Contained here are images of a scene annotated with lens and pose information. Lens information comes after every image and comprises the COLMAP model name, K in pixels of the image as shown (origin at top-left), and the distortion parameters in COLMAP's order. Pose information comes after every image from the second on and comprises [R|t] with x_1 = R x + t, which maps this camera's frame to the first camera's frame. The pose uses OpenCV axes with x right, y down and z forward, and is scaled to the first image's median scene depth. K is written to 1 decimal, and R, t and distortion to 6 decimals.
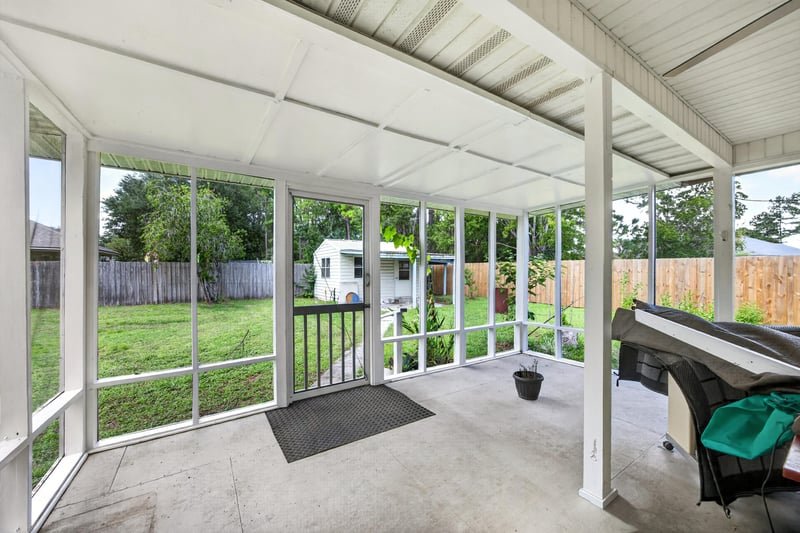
lens RADIAL K [[312.9, 0, 400.0], [0, 312.9, 266.5], [0, 0, 1]] dist [-0.001449, -0.000050]
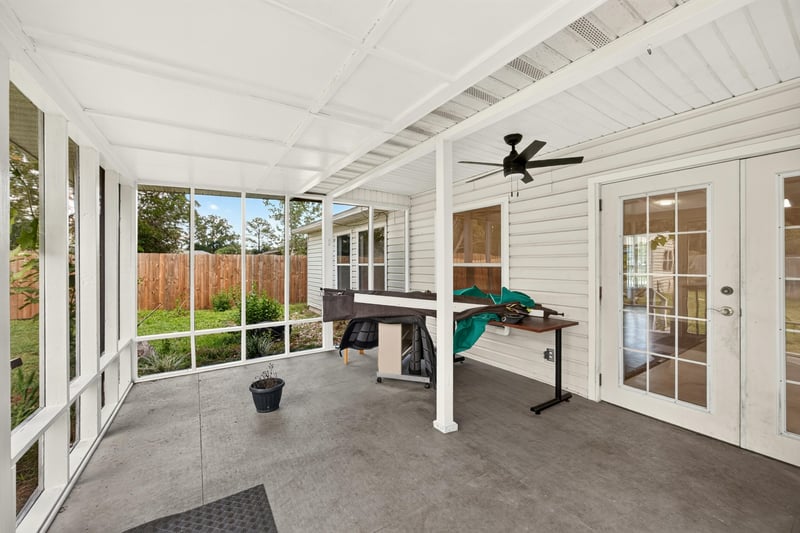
lens RADIAL K [[312.9, 0, 400.0], [0, 312.9, 266.5], [0, 0, 1]] dist [-0.001449, -0.000050]
pose [[0.014316, -0.011868, 0.999827, -0.493304], [-0.006658, 0.999906, 0.011964, -0.001893], [-0.999875, -0.006829, 0.014236, 0.638050]]
